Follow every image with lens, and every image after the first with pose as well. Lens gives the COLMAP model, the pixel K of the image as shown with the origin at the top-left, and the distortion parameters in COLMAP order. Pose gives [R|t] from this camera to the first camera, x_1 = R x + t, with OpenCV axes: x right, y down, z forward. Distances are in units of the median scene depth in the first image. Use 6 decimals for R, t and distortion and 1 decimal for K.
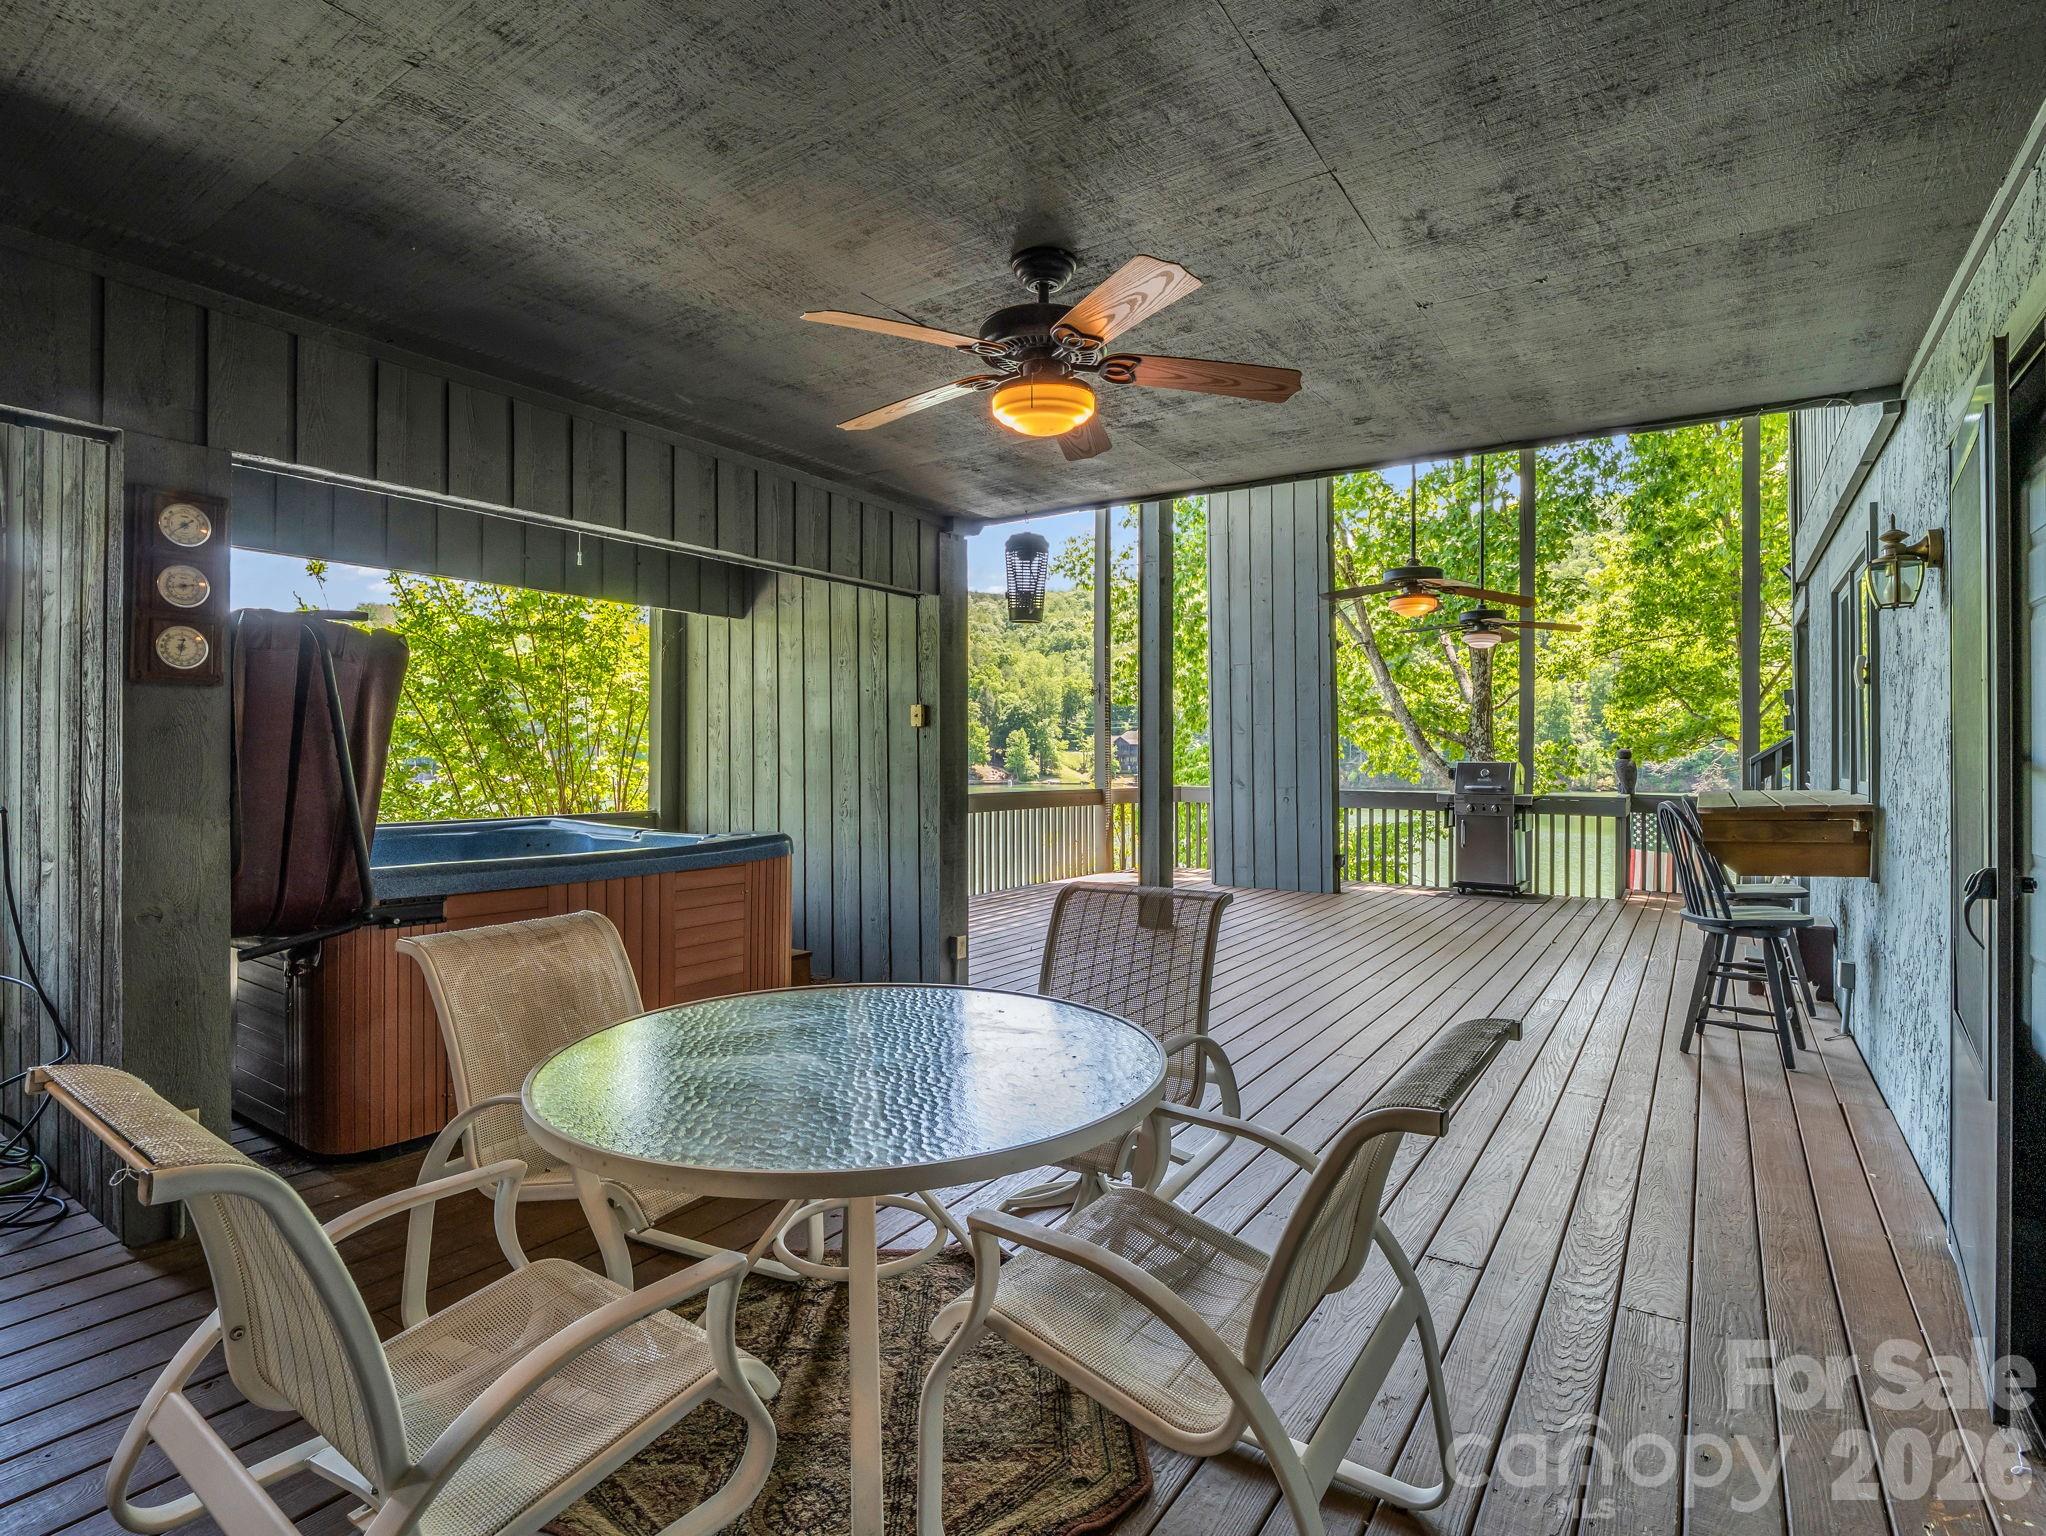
lens RADIAL K [[1008.3, 0, 1018.2], [0, 1008.3, 750.9], [0, 0, 1]] dist [-0.013889, -0.000782]
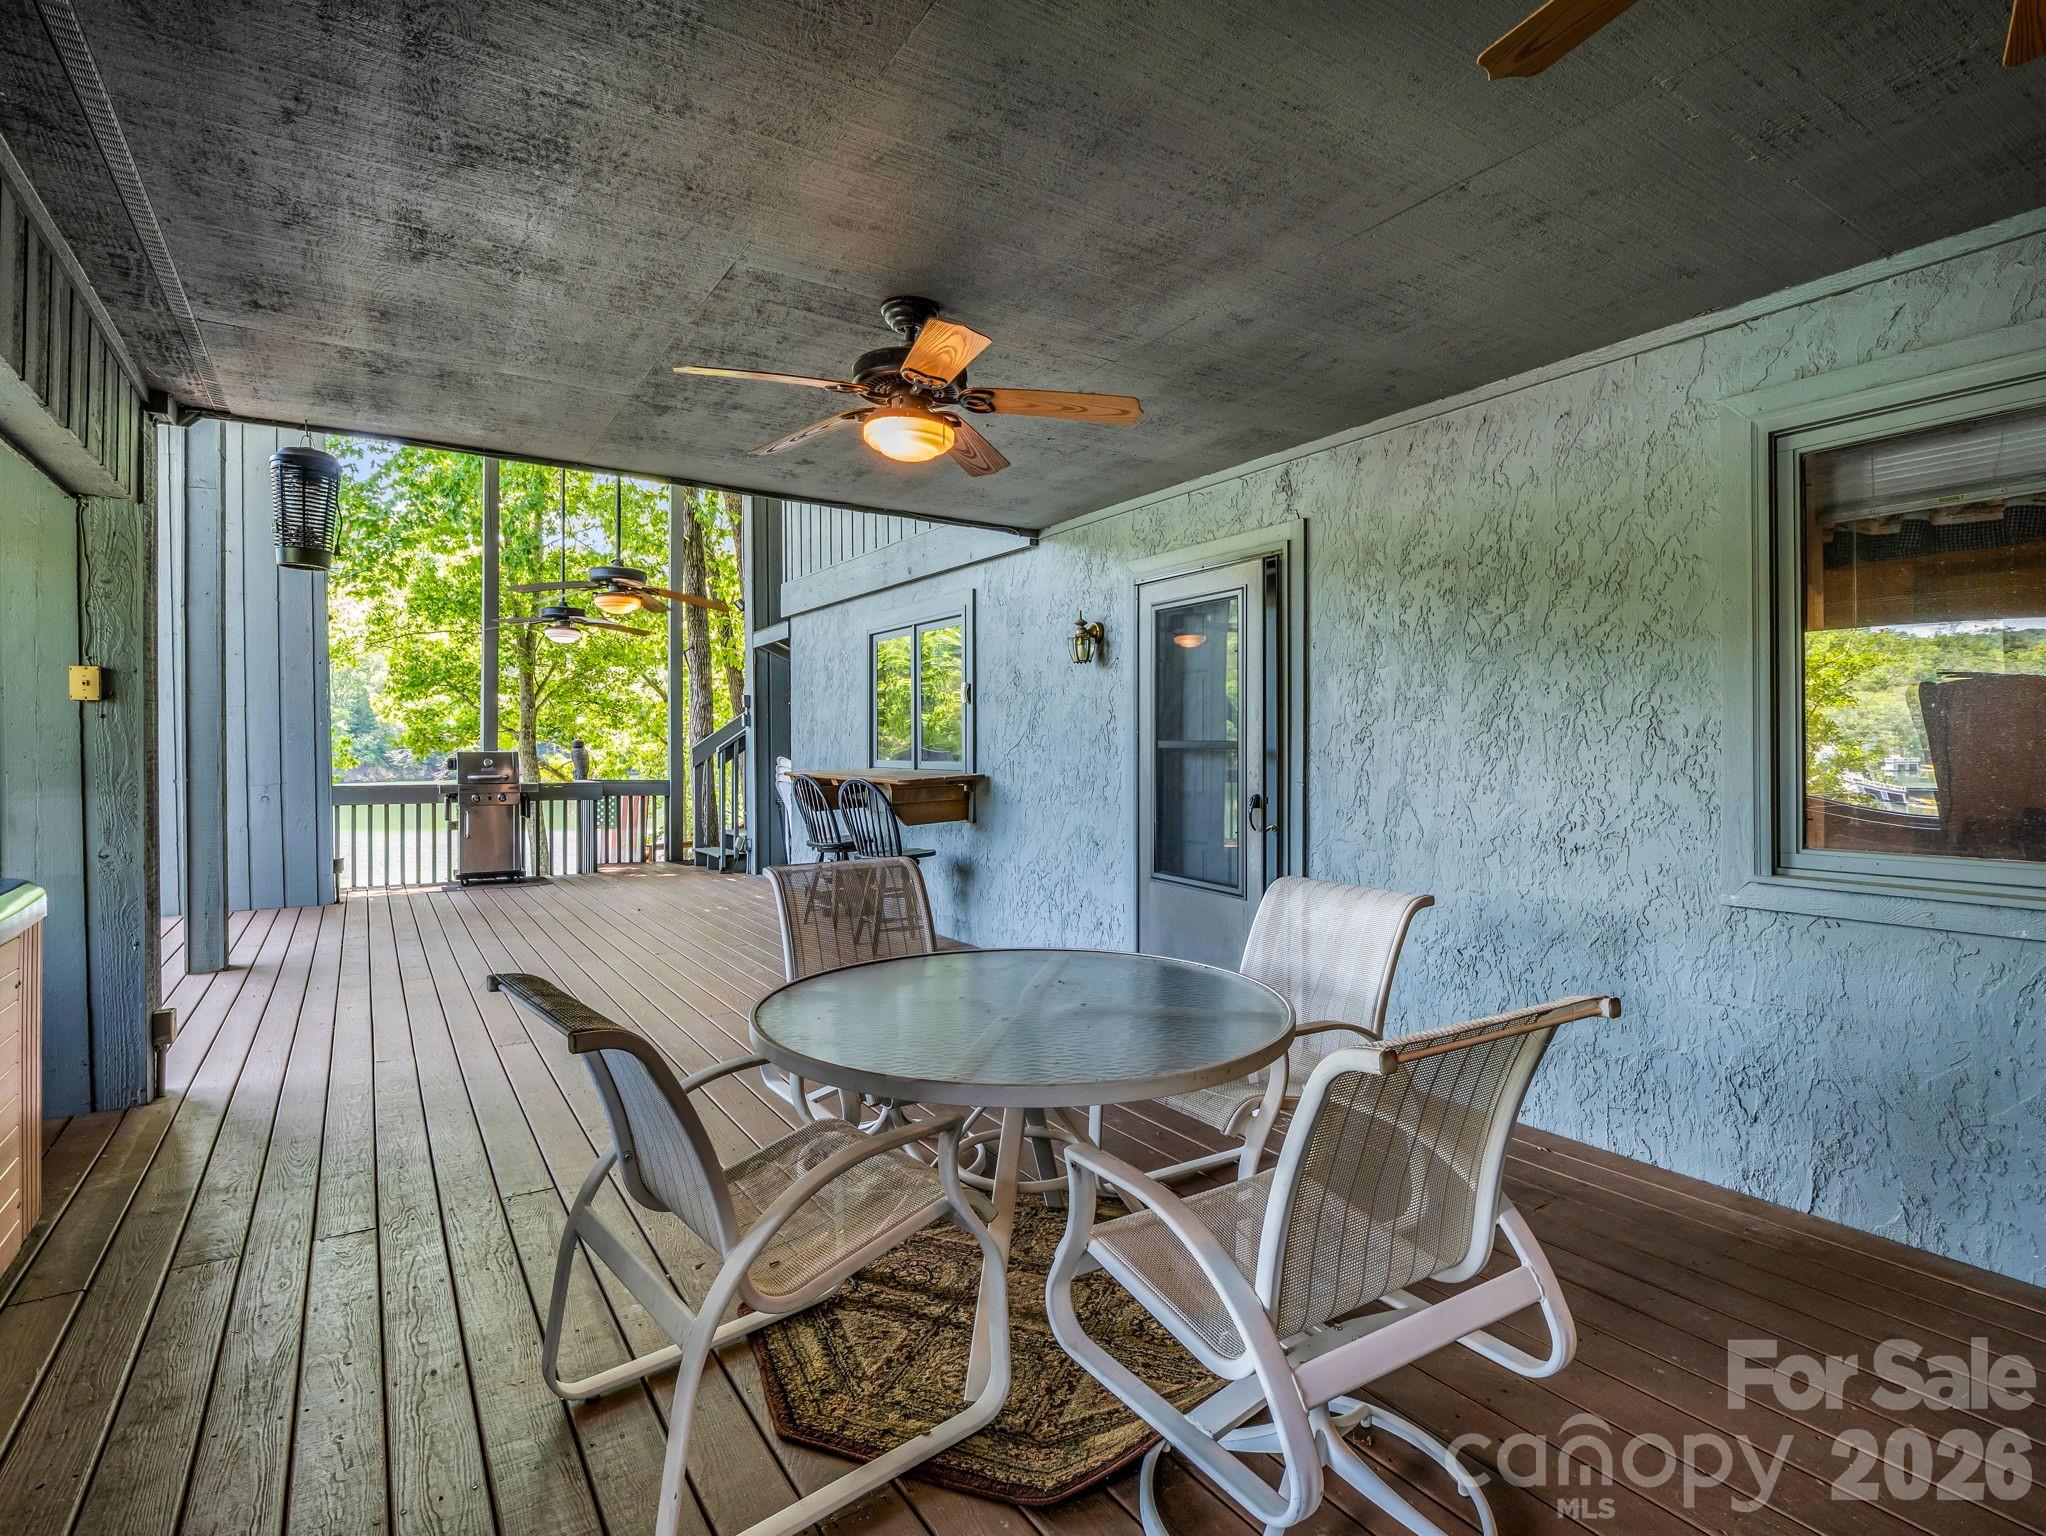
lens RADIAL K [[1019.5, 0, 1028.1], [0, 1019.5, 752.5], [0, 0, 1]] dist [-0.014408, -0.001320]
pose [[0.382442, -0.007938, 0.923945, -0.106439], [-0.002005, 0.999954, 0.009421, 0.000452], [-0.923977, -0.005456, 0.382408, 0.046563]]
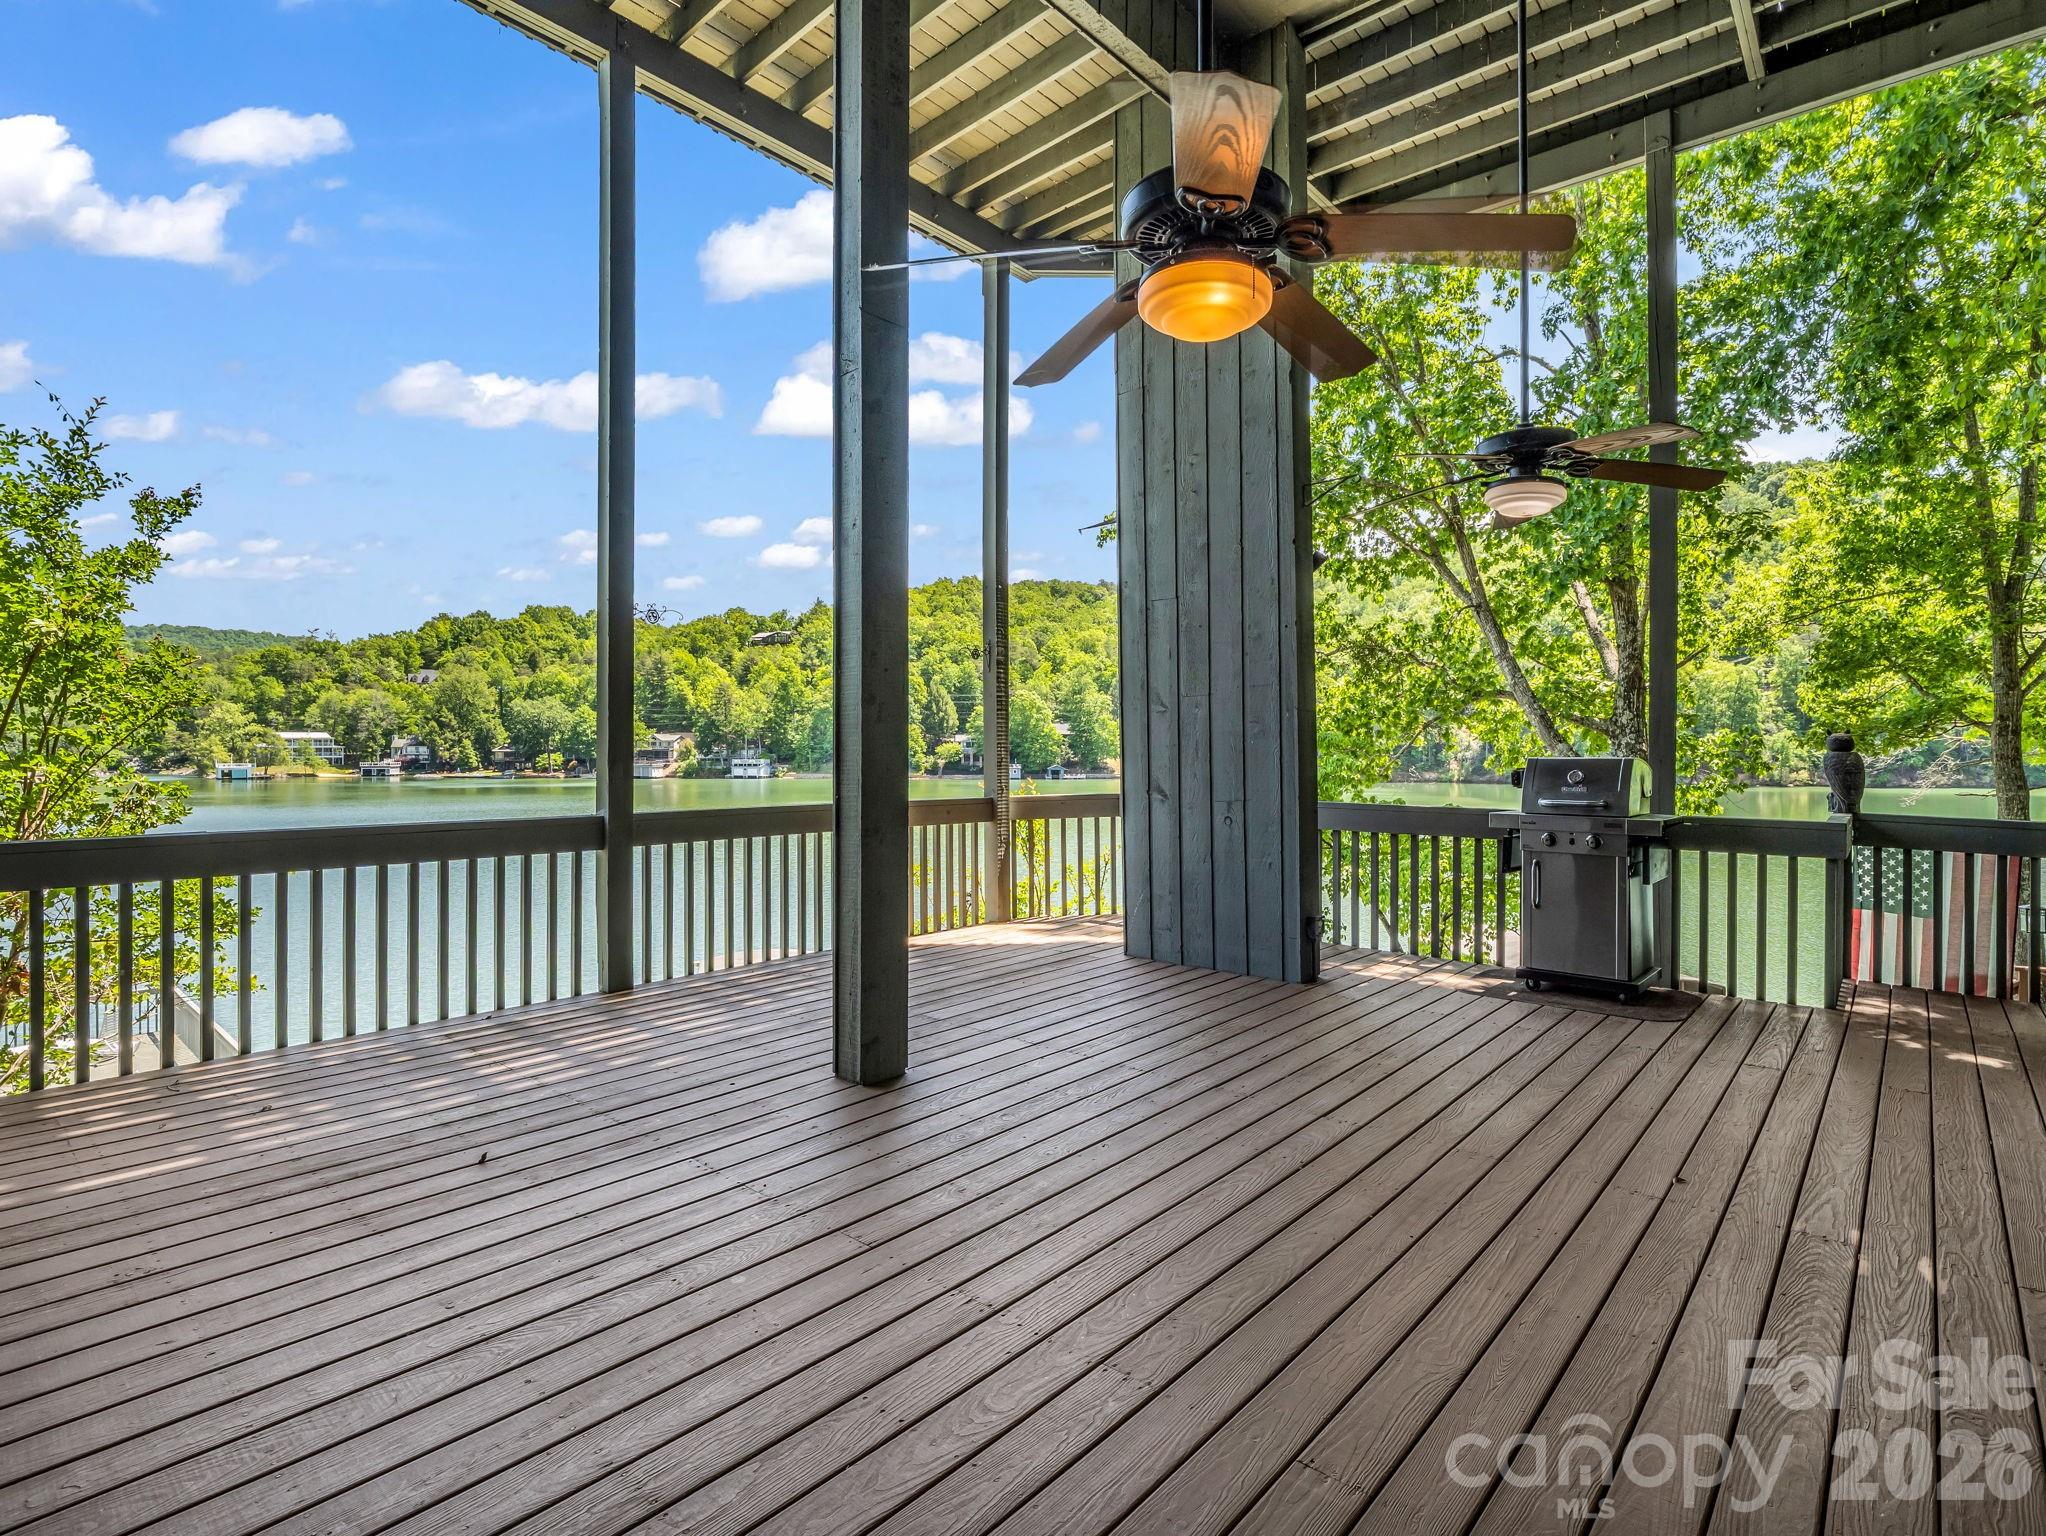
lens RADIAL K [[1019.5, 0, 1028.1], [0, 1019.5, 752.5], [0, 0, 1]] dist [-0.014408, -0.001320]
pose [[0.992563, -0.002713, -0.121702, 0.092324], [0.003682, 0.999963, 0.007739, 0.001064], [0.121677, -0.008129, 0.992537, 0.160488]]
